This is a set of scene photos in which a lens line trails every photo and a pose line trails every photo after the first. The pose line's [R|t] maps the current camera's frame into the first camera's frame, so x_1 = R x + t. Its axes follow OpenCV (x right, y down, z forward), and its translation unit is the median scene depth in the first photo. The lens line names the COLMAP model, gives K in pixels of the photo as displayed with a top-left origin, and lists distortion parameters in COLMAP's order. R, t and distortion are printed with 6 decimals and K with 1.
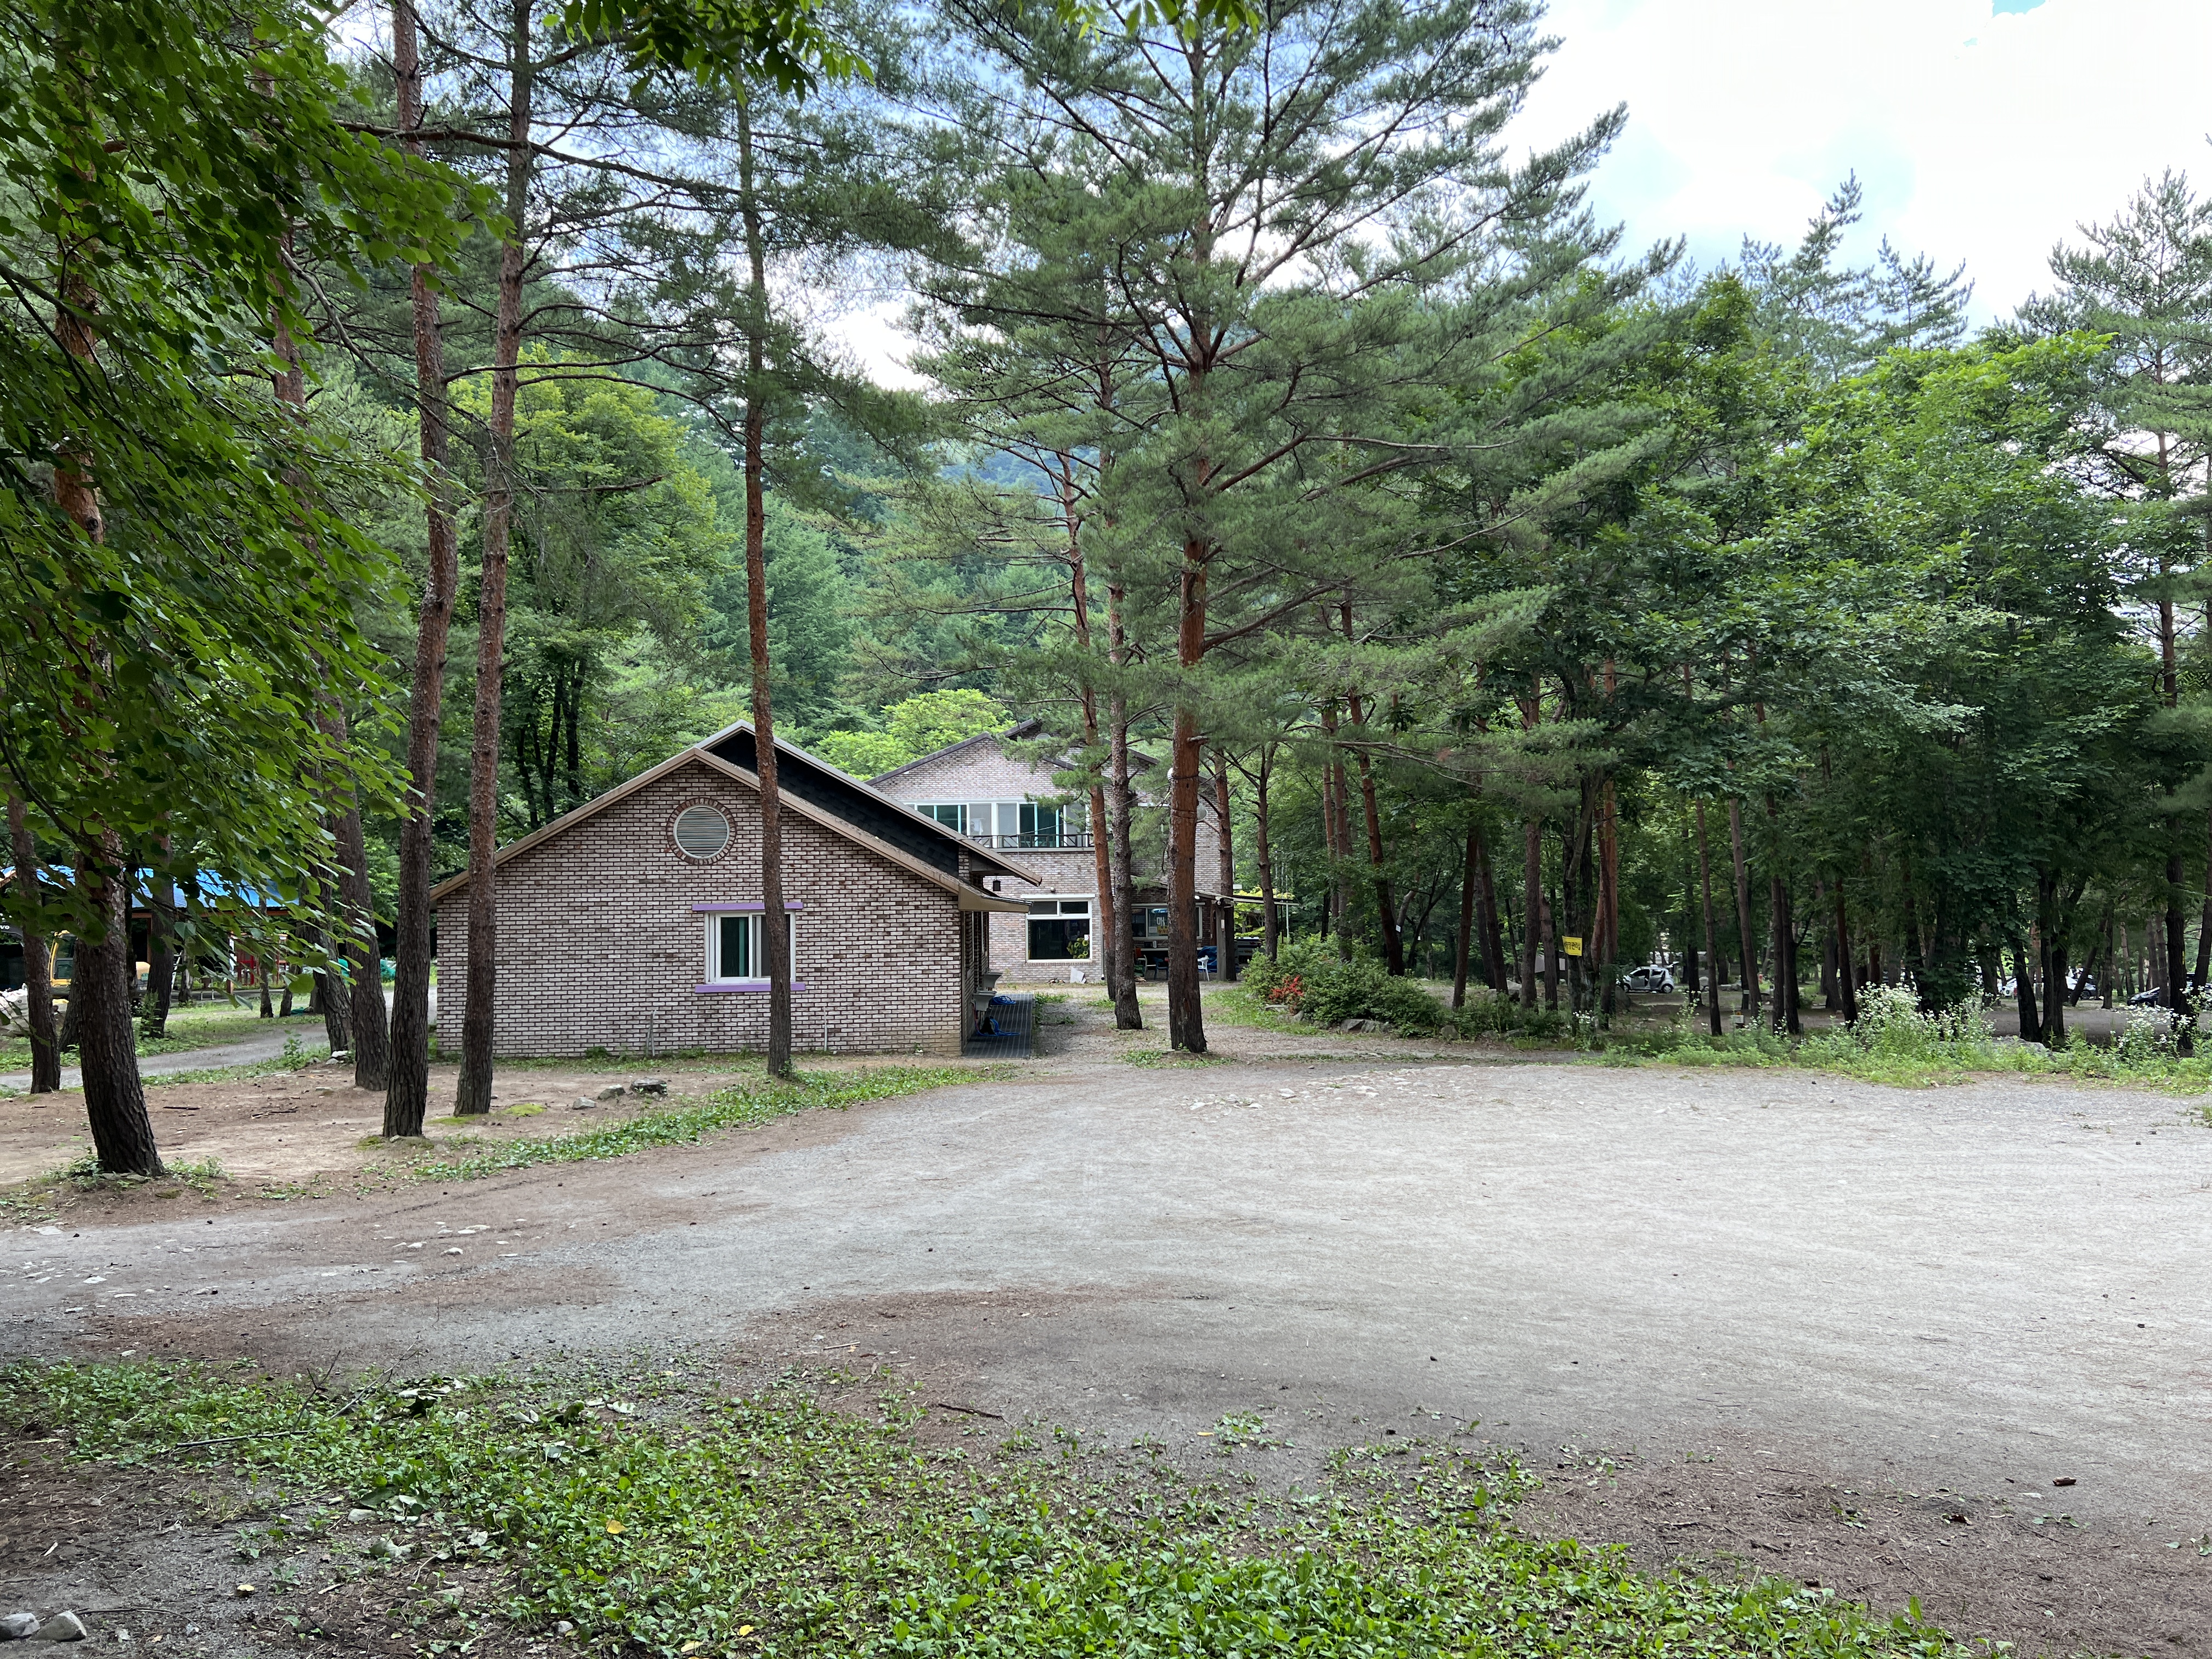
lens RADIAL K [[1671.4, 0, 1145.1], [0, 1671.4, 833.1], [0, 0, 1]] dist [0.013824, -0.009003]
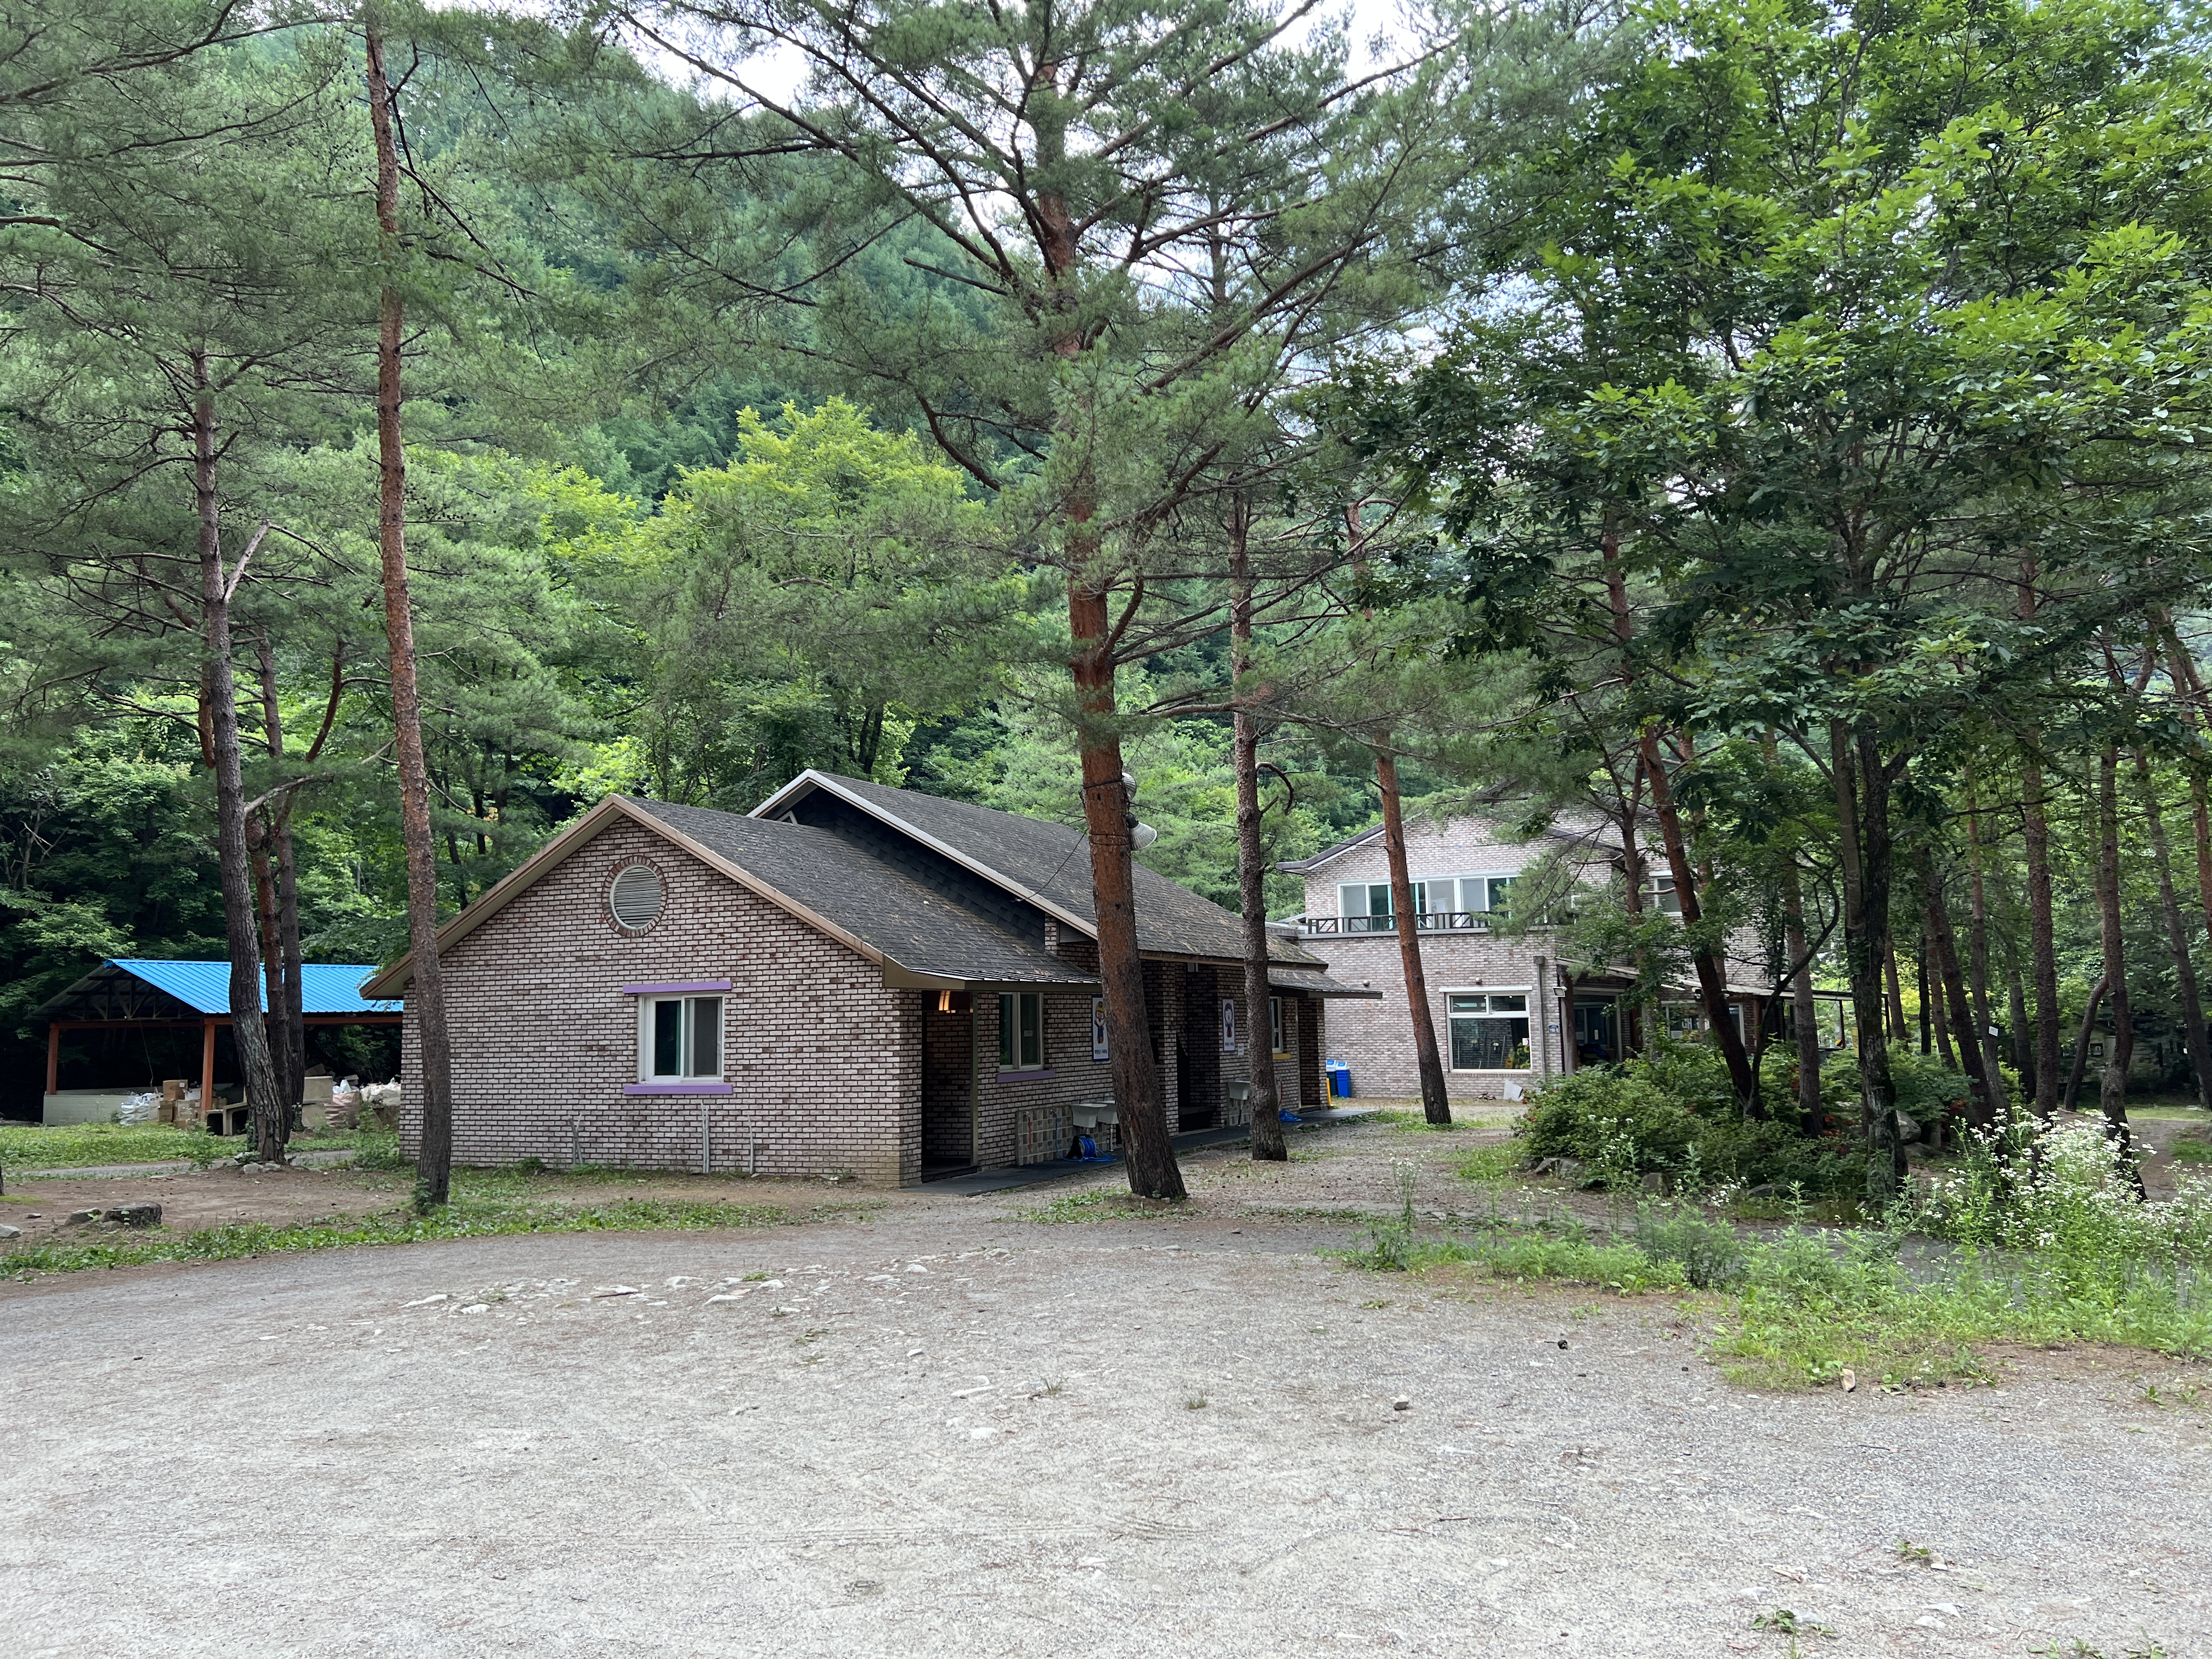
lens RADIAL K [[1681.9, 0, 1104.1], [0, 1681.9, 779.0], [0, 0, 1]] dist [0.005223, -0.001519]
pose [[0.872049, -0.073821, -0.483819, 0.341315], [0.025090, 0.994002, -0.106442, 0.035472], [0.488775, 0.080683, 0.868671, 0.386134]]
